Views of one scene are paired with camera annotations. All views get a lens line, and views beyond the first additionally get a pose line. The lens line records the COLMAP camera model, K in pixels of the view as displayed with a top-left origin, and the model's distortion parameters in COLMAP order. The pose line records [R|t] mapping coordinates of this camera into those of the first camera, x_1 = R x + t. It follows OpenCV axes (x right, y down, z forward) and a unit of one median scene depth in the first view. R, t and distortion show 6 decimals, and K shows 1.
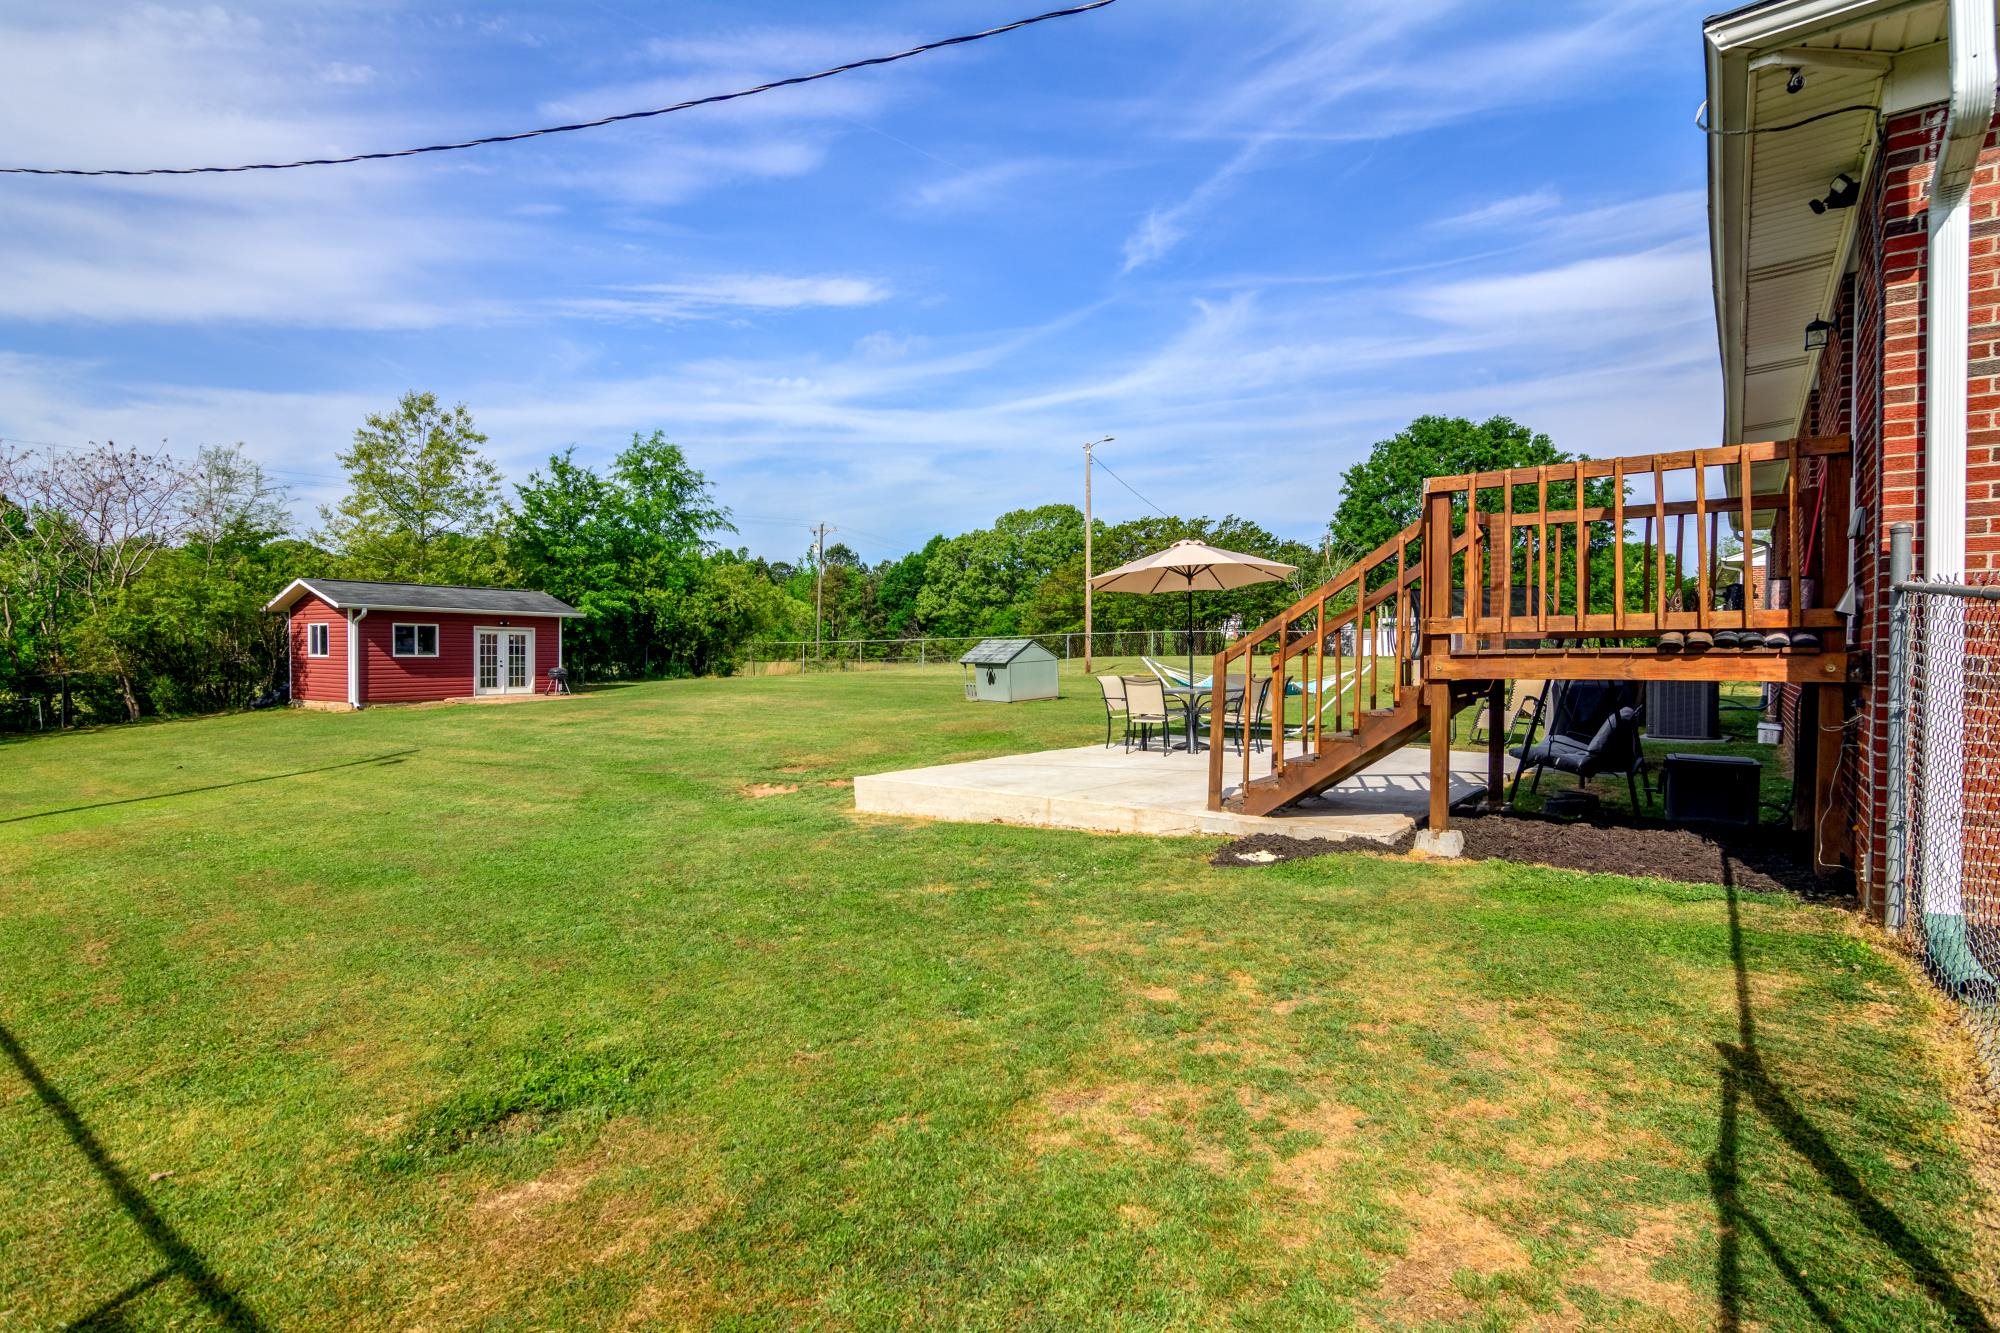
lens RADIAL K [[990.4, 0, 996.3], [0, 990.4, 626.0], [0, 0, 1]] dist [0.000083, -0.000207]
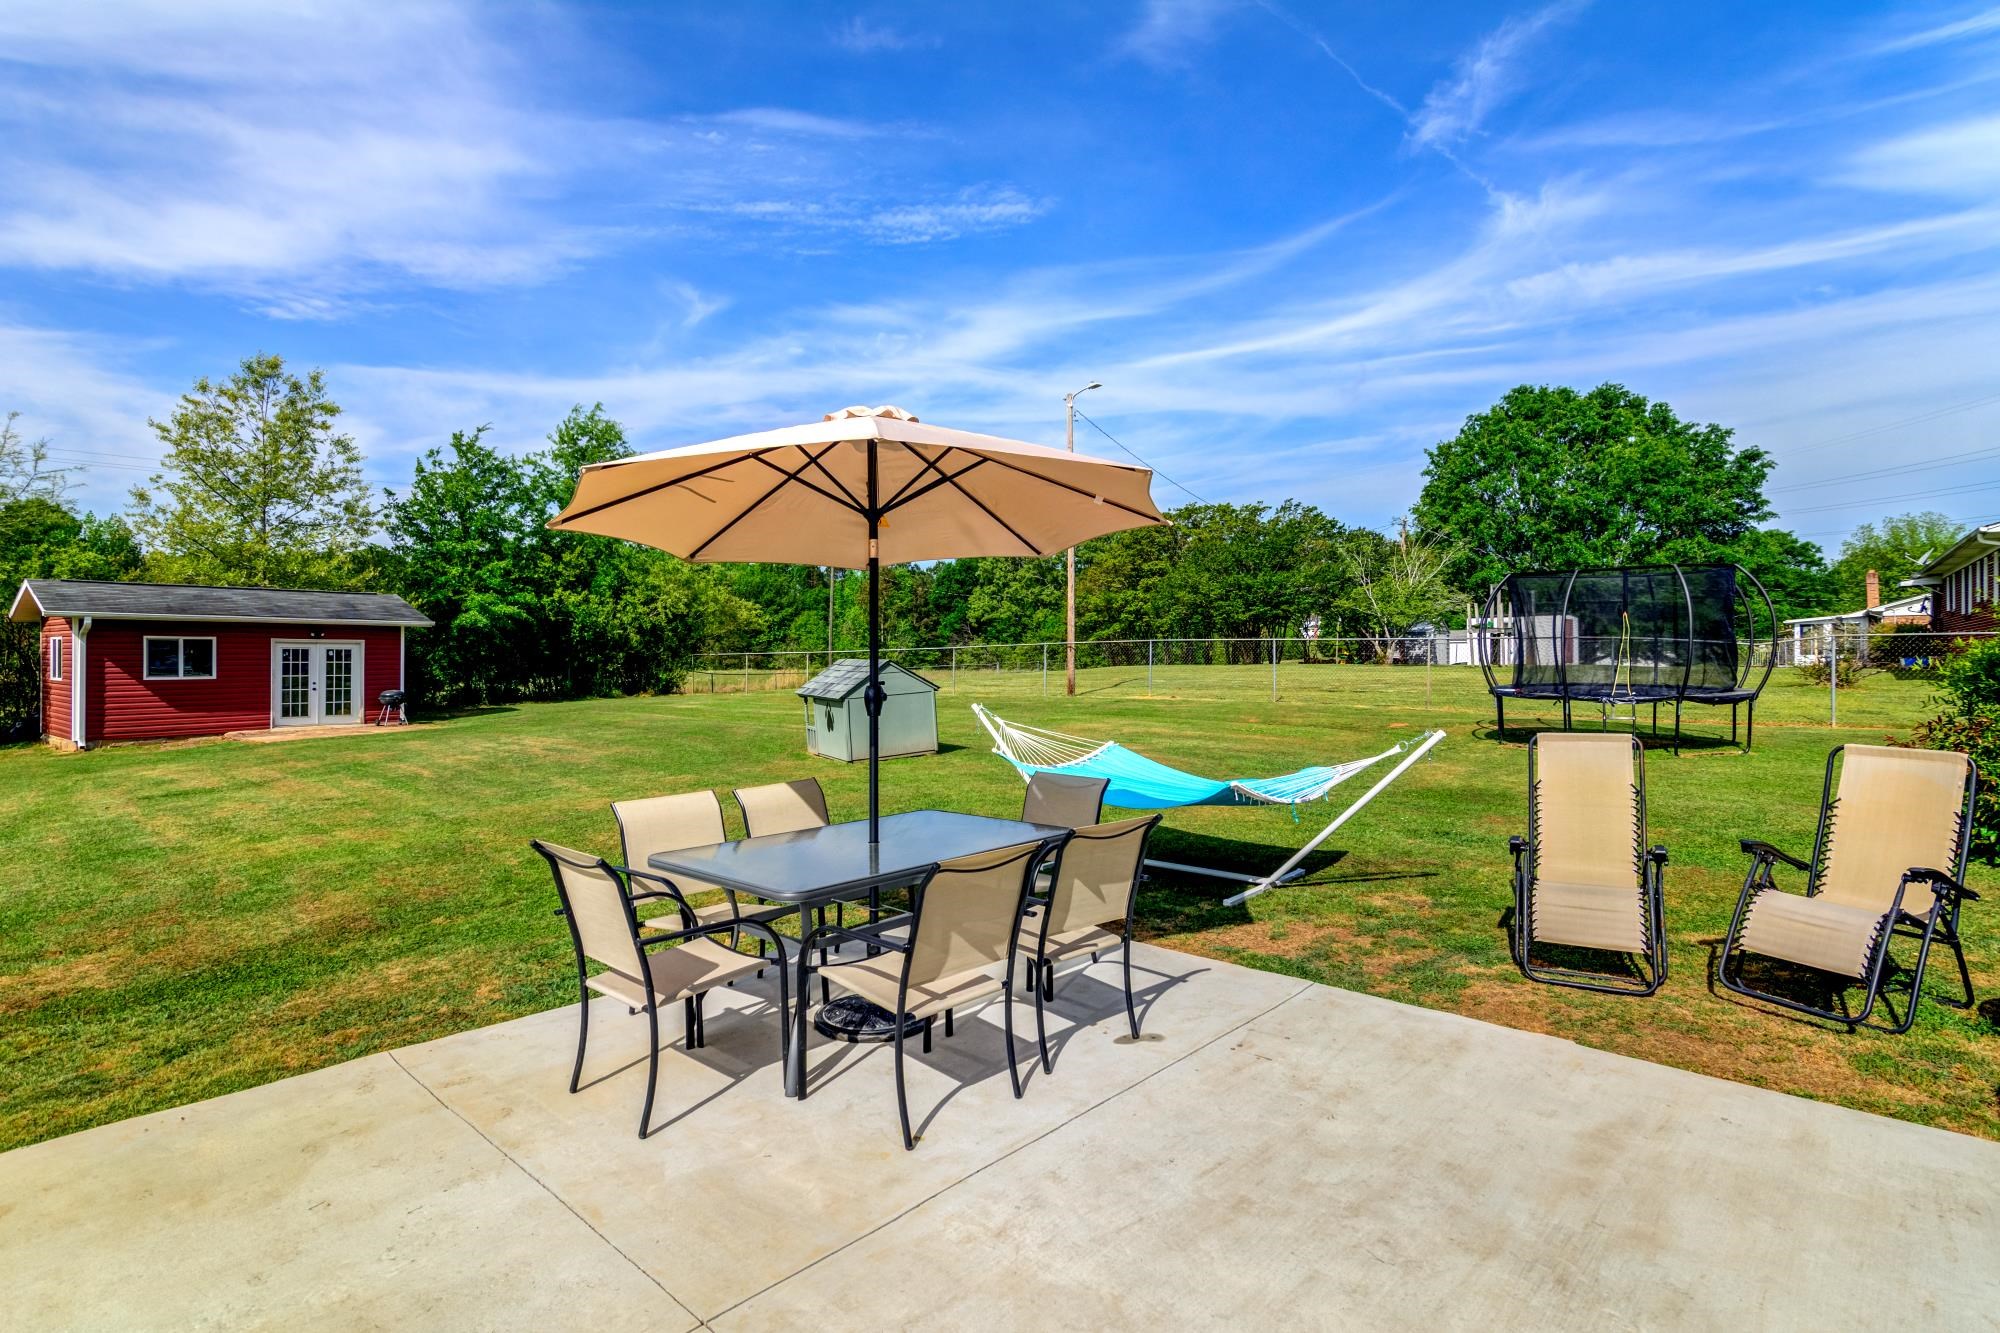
lens RADIAL K [[1011.5, 0, 1010.8], [0, 1011.5, 616.8], [0, 0, 1]] dist [-0.006080, -0.000593]
pose [[0.998142, -0.007499, -0.060468, 0.066174], [0.006794, 0.999907, -0.011855, -0.002414], [0.060552, 0.011422, 0.998100, 0.157812]]
